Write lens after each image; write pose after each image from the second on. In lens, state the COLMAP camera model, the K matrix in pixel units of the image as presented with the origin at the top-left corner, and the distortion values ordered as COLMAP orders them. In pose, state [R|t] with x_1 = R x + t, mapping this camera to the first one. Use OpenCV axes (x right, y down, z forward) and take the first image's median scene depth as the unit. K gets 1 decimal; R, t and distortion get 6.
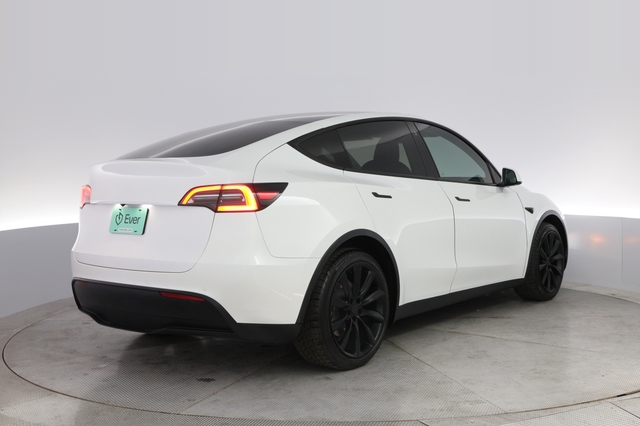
lens RADIAL K [[531.0, 0, 320.0], [0, 531.0, 213.0], [0, 0, 1]] dist [0.000976, 0.001831]
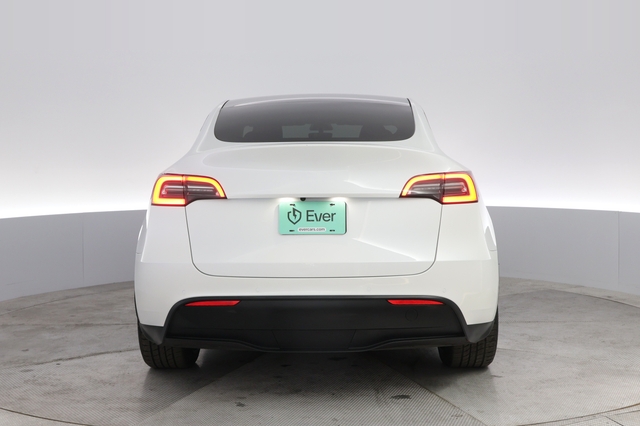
lens RADIAL K [[596.3, 0, 320.0], [0, 596.3, 213.0], [0, 0, 1]] dist [-0.003429, -0.000124]
pose [[0.904778, -0.033950, 0.424528, -0.744466], [0.028875, 0.999414, 0.018385, -0.009753], [-0.424903, -0.004376, 0.905228, 0.170581]]
